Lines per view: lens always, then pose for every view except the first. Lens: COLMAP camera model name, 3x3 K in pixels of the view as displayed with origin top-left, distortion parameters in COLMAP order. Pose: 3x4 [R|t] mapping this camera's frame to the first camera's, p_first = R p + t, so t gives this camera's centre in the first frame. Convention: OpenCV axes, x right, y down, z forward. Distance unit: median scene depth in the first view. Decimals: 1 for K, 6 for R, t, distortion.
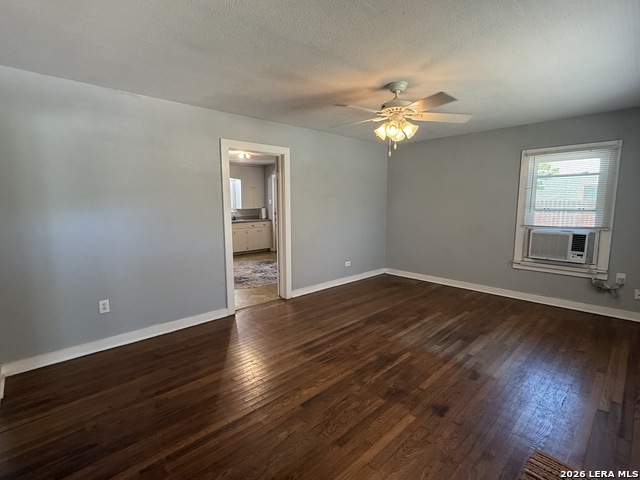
lens RADIAL K [[310.5, 0, 319.0], [0, 310.5, 238.7], [0, 0, 1]] dist [-0.003749, 0.000107]
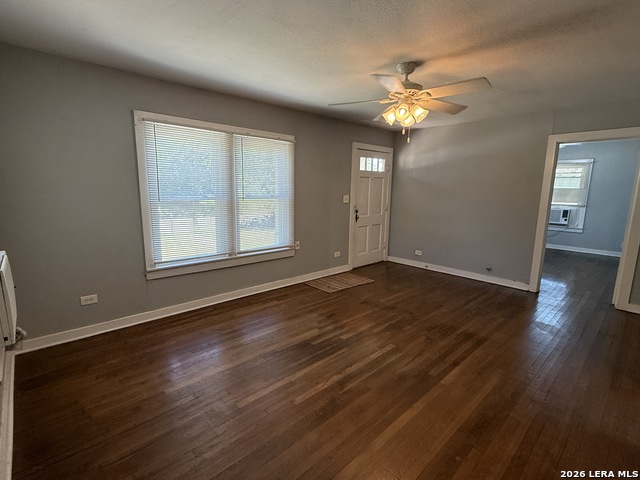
lens RADIAL K [[310.5, 0, 319.2], [0, 310.5, 240.7], [0, 0, 1]] dist [-0.003749, 0.000107]
pose [[-0.999901, -0.009832, 0.010027, 0.425596], [-0.006495, 0.956837, 0.290551, -0.215343], [-0.012451, 0.290457, -0.956807, 1.745491]]
